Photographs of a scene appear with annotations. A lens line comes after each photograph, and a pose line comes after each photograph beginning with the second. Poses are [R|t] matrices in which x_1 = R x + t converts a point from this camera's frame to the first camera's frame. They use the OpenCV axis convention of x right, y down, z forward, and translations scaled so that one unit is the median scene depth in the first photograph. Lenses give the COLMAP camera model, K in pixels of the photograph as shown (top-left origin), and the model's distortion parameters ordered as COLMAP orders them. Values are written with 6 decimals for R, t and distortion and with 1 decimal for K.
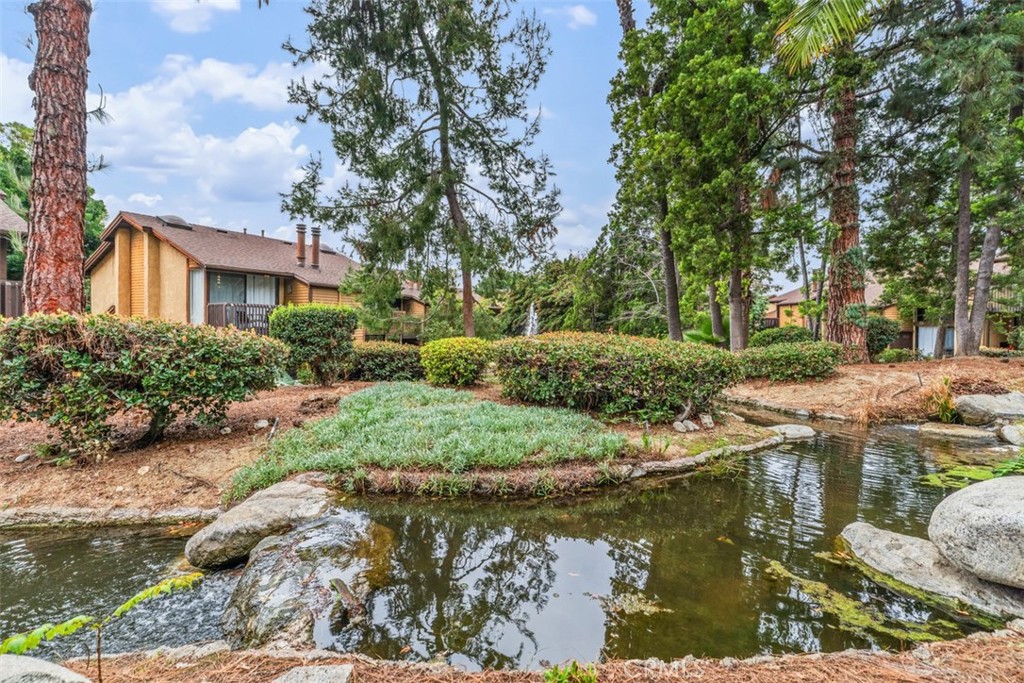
lens RADIAL K [[434.1, 0, 512.0], [0, 434.1, 341.5], [0, 0, 1]] dist [0.003155, -0.000706]
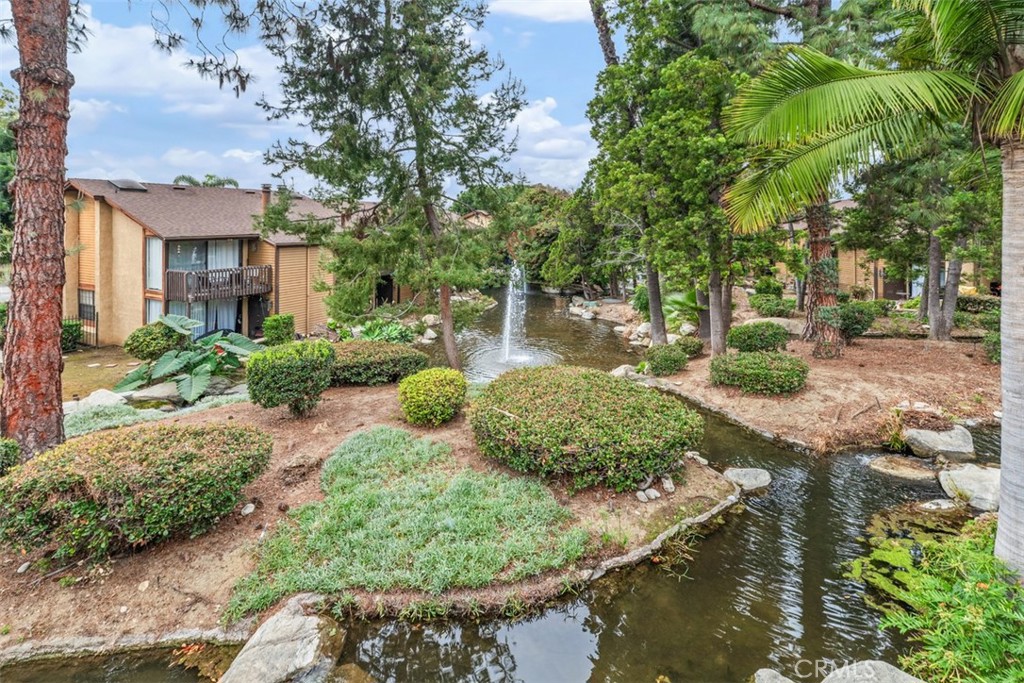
lens RADIAL K [[473.5, 0, 512.3], [0, 473.5, 262.3], [0, 0, 1]] dist [0.002074, -0.000267]
pose [[0.999318, 0.000669, 0.036926, 0.020371], [-0.002162, 0.999181, 0.040412, -0.437478], [-0.036869, -0.040464, 0.998501, -0.141846]]
